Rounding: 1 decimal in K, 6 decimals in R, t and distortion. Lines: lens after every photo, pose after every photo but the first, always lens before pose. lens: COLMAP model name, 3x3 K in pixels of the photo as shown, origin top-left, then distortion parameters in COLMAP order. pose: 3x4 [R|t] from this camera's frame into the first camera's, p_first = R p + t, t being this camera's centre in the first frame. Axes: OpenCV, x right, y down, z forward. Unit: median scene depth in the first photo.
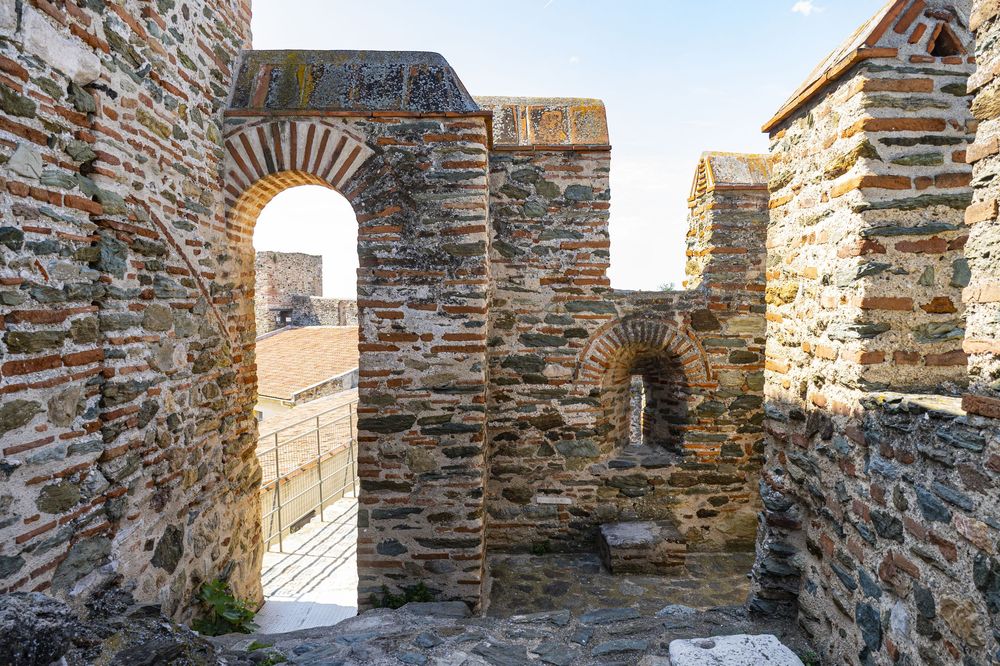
lens RADIAL K [[779.7, 0, 500.1], [0, 779.7, 334.7], [0, 0, 1]] dist [-0.005822, -0.000311]
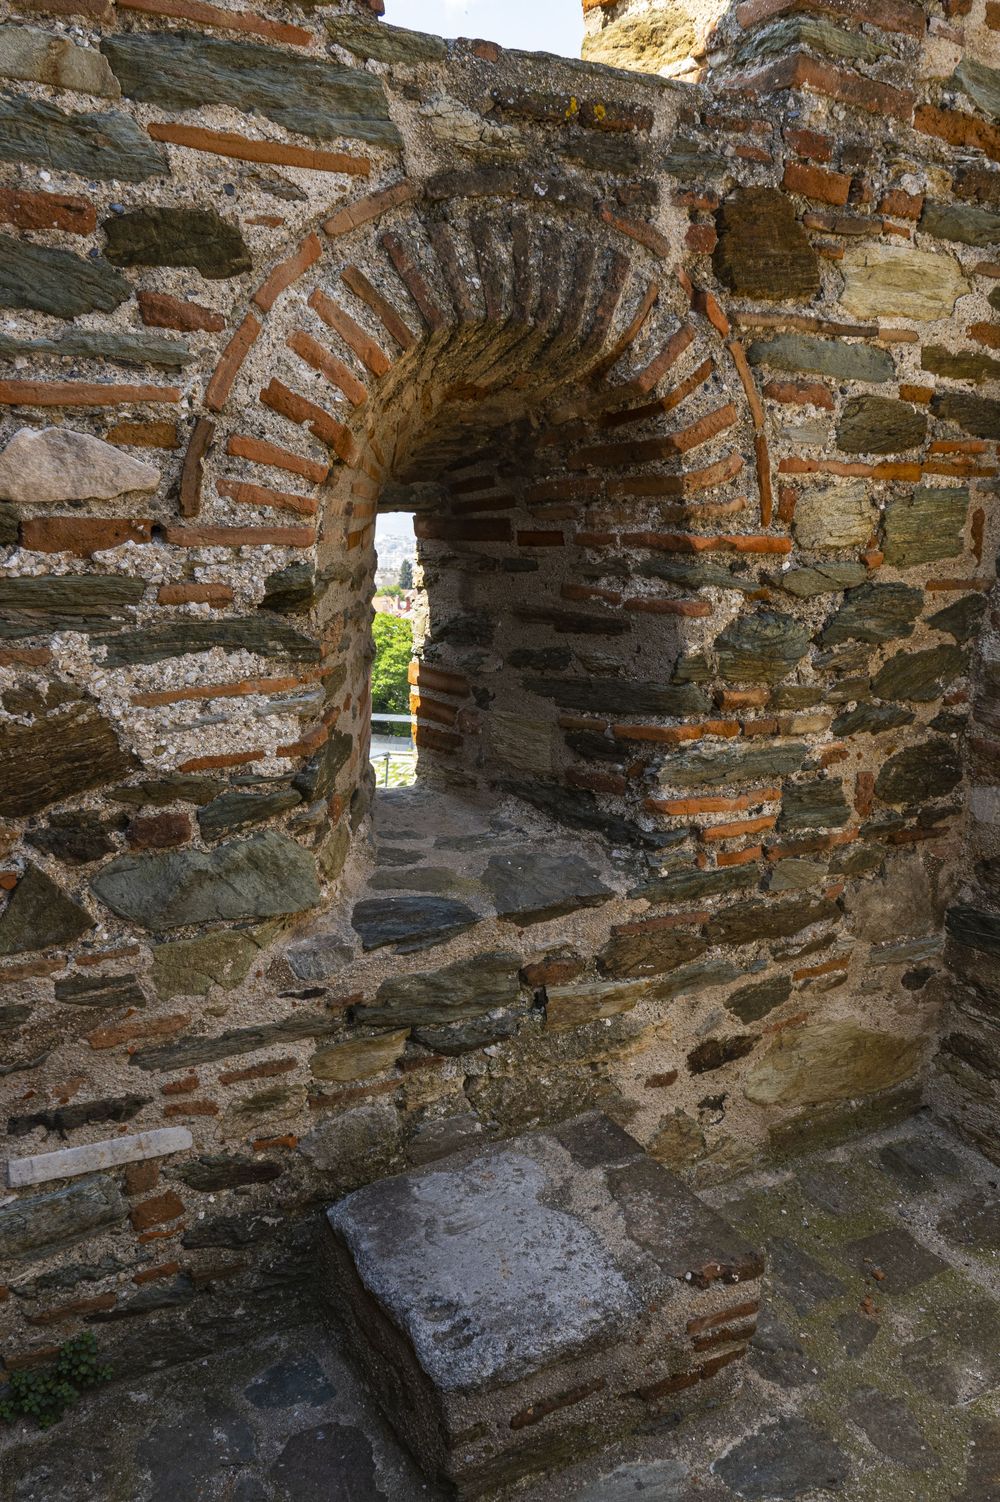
lens RADIAL K [[1181.5, 0, 495.8], [0, 1181.5, 758.3], [0, 0, 1]] dist [-0.028925, 0.004607]
pose [[0.889844, -0.089328, 0.447436, 0.034247], [-0.008939, 0.977046, 0.212841, 0.053007], [-0.456178, -0.193395, 0.868620, 0.719318]]
